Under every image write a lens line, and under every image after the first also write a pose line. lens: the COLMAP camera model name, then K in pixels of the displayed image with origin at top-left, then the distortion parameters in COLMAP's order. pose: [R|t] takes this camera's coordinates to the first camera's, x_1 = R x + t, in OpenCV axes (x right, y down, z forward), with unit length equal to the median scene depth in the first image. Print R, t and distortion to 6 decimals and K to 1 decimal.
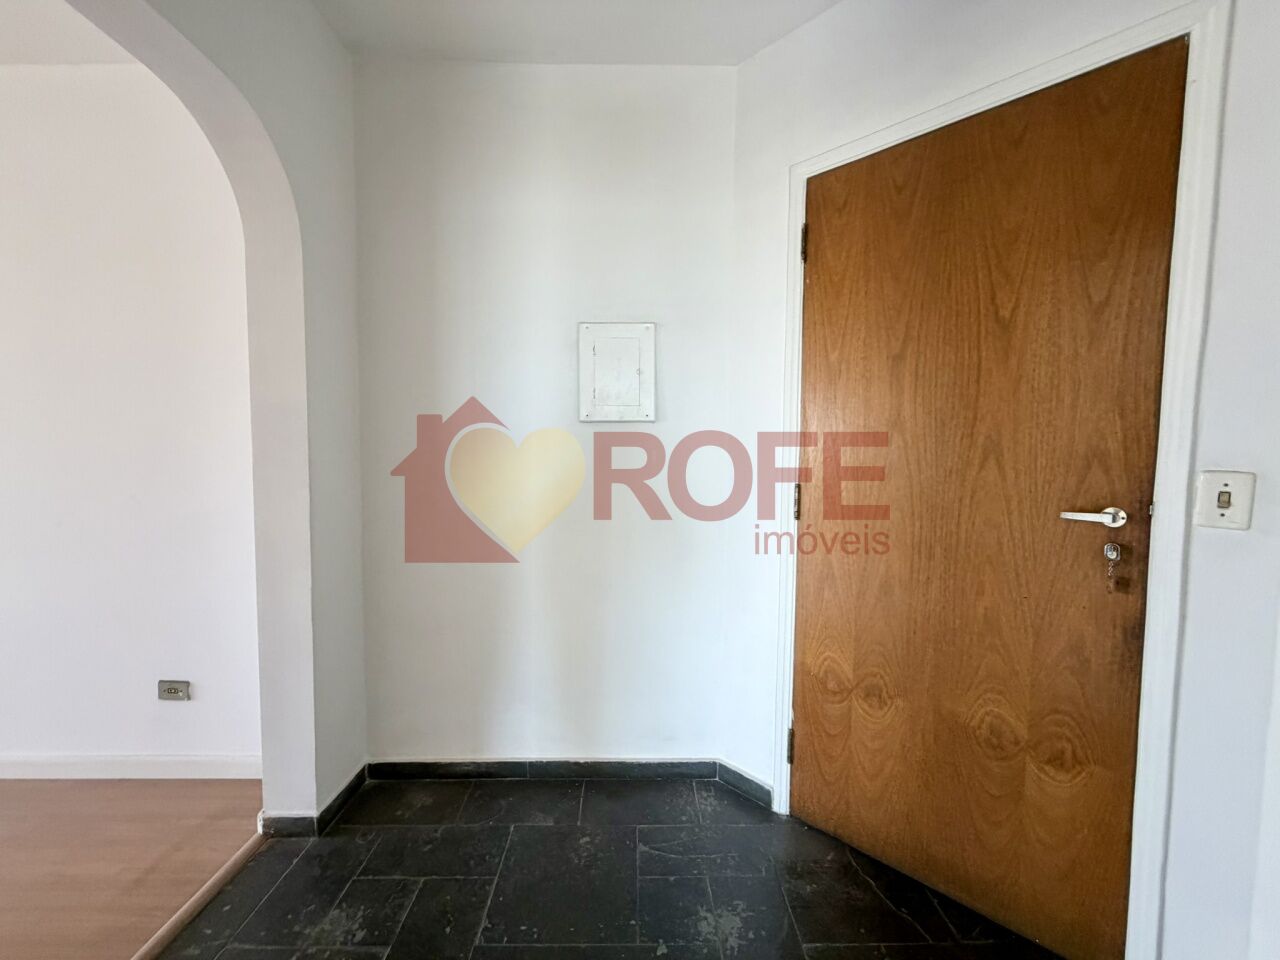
lens RADIAL K [[510.8, 0, 634.8], [0, 510.8, 479.6], [0, 0, 1]] dist [0.000916, -0.000217]
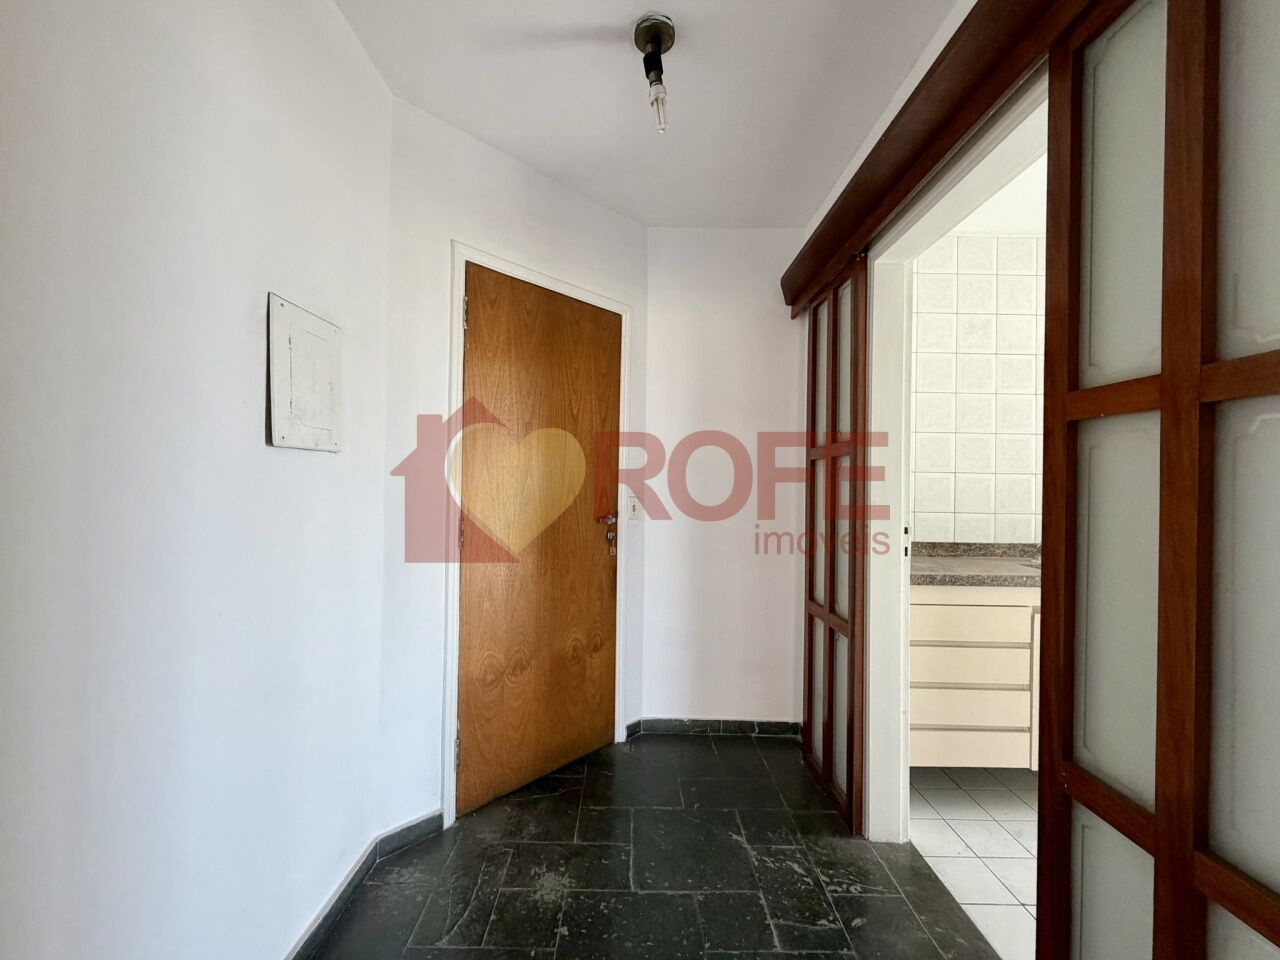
lens RADIAL K [[510.8, 0, 636.0], [0, 510.8, 480.8], [0, 0, 1]] dist [0.000916, -0.000217]
pose [[0.003343, 0.003499, 0.999988, -0.903055], [0.040784, 0.999161, -0.003632, -0.057838], [-0.999162, 0.040796, 0.003197, 0.660503]]
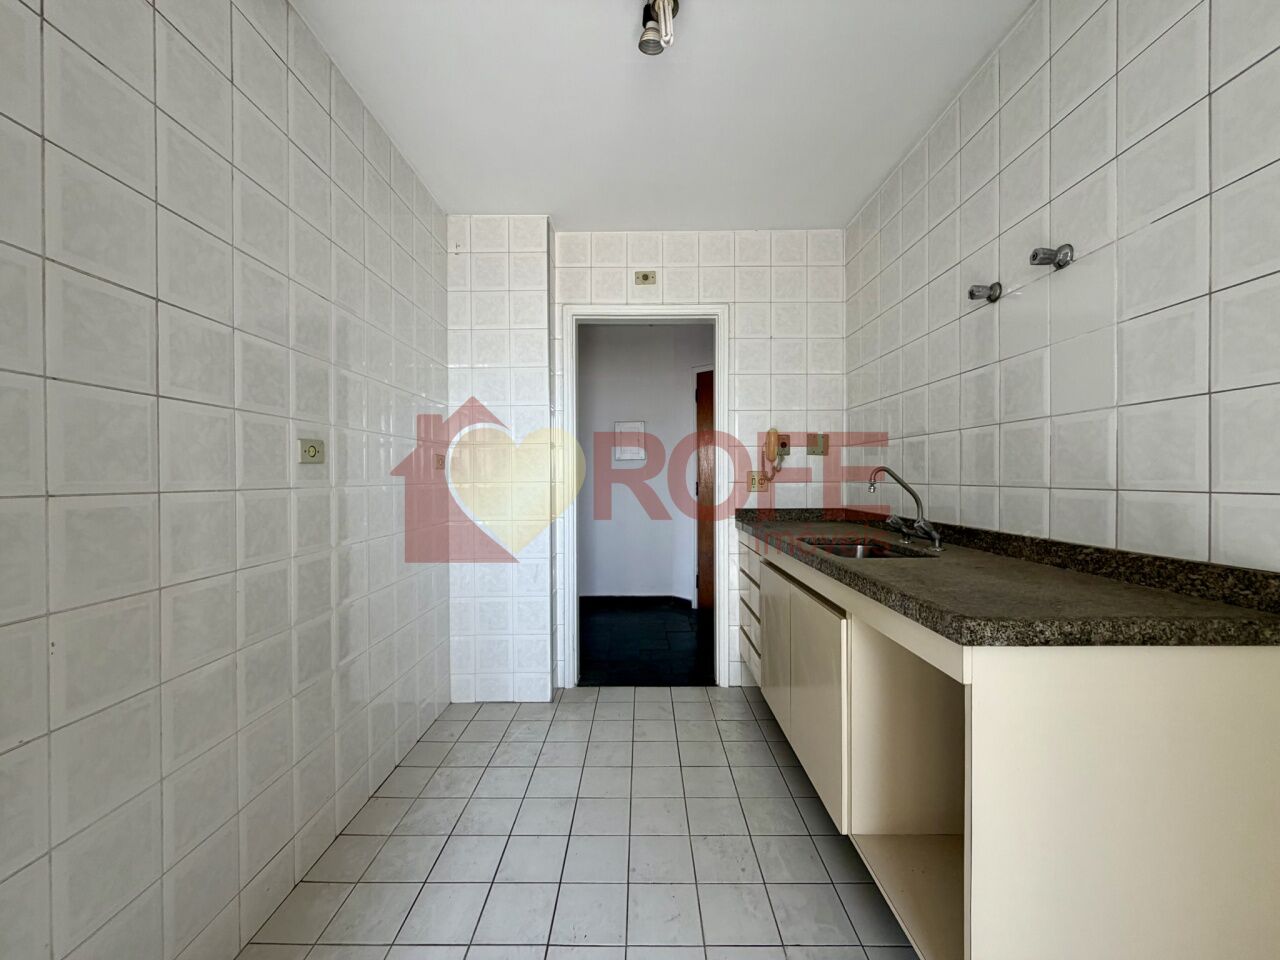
lens RADIAL K [[510.8, 0, 634.6], [0, 510.8, 478.5], [0, 0, 1]] dist [0.000916, -0.000217]
pose [[0.999682, -0.014269, -0.020806, 0.048753], [0.013146, 0.998502, -0.053106, 0.141839], [0.021533, 0.052816, 0.998372, -1.889979]]
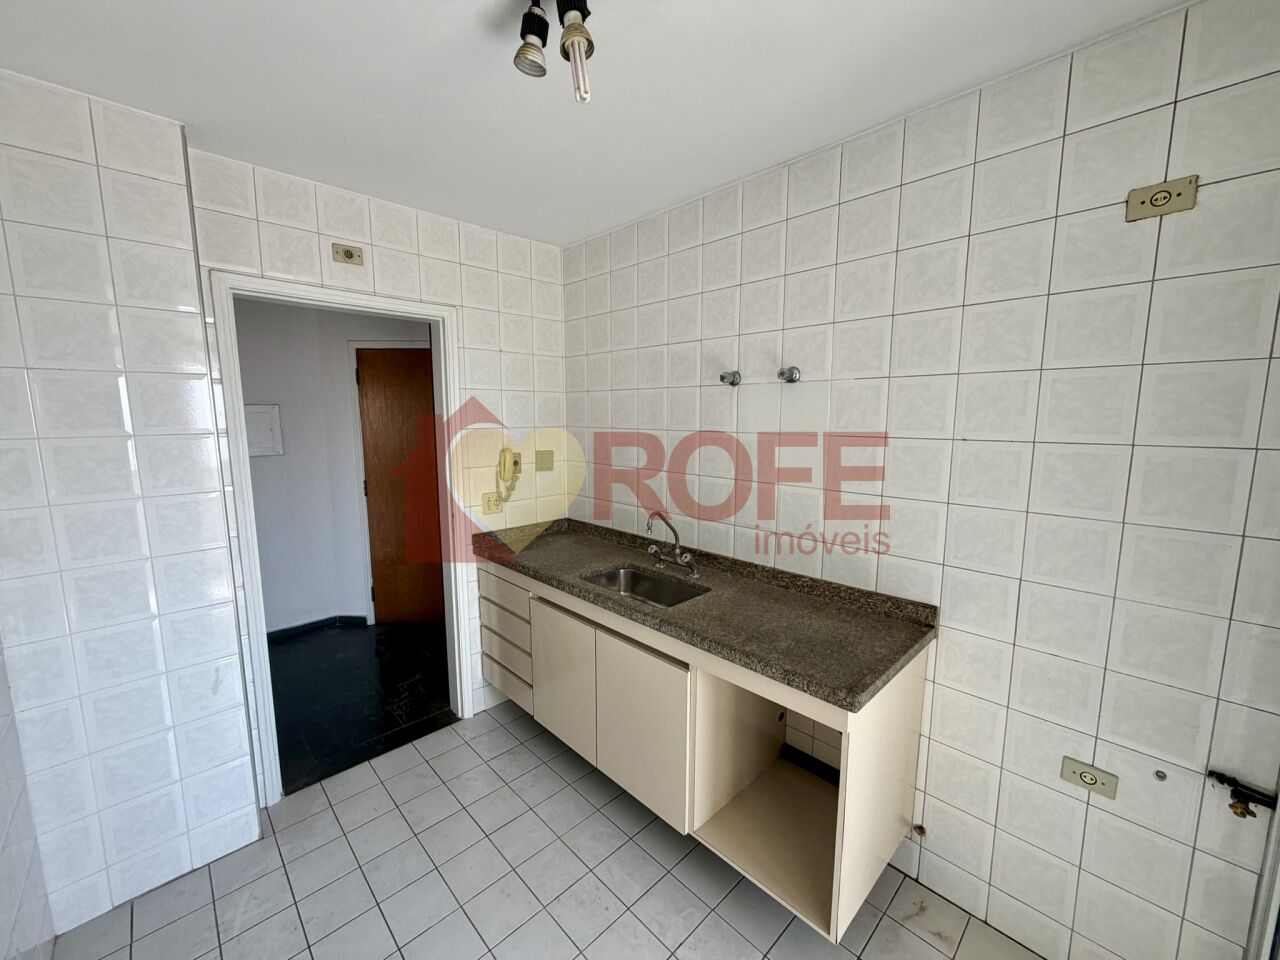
lens RADIAL K [[510.8, 0, 640.6], [0, 510.8, 479.9], [0, 0, 1]] dist [0.000916, -0.000217]
pose [[0.726058, -0.098295, 0.680572, -0.377680], [0.047230, 0.994522, 0.093252, -0.164912], [-0.686010, -0.035563, 0.726723, -1.667019]]
